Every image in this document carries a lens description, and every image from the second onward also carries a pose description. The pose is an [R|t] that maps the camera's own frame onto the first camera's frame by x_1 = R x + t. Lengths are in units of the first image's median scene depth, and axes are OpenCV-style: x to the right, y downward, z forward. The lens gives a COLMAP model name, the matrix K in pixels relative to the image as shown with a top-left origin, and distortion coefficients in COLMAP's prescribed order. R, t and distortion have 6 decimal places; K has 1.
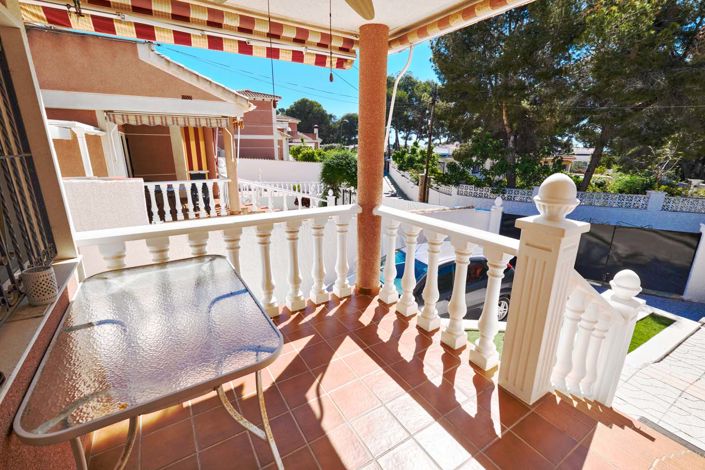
lens RADIAL K [[312.1, 0, 351.4], [0, 312.1, 226.8], [0, 0, 1]] dist [0.001244, 0.000361]
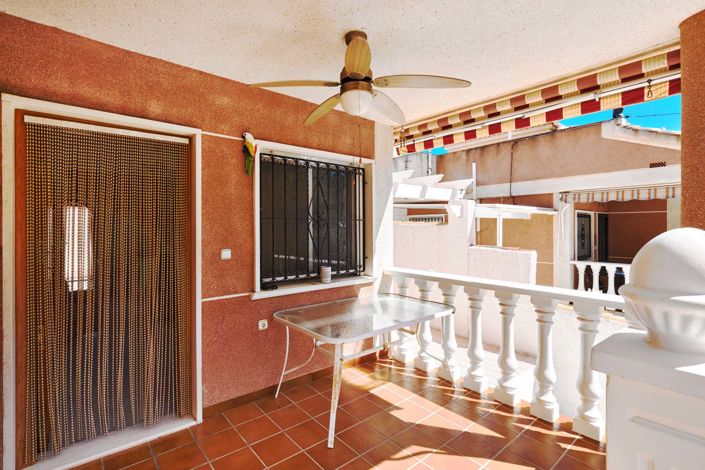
lens RADIAL K [[331.2, 0, 321.3], [0, 331.2, 231.9], [0, 0, 1]] dist [0.000039, 0.000057]
pose [[0.088032, 0.005800, -0.996101, 0.466815], [-0.251448, 0.967729, -0.016588, -0.022023], [0.963859, 0.251928, 0.086649, 0.233602]]
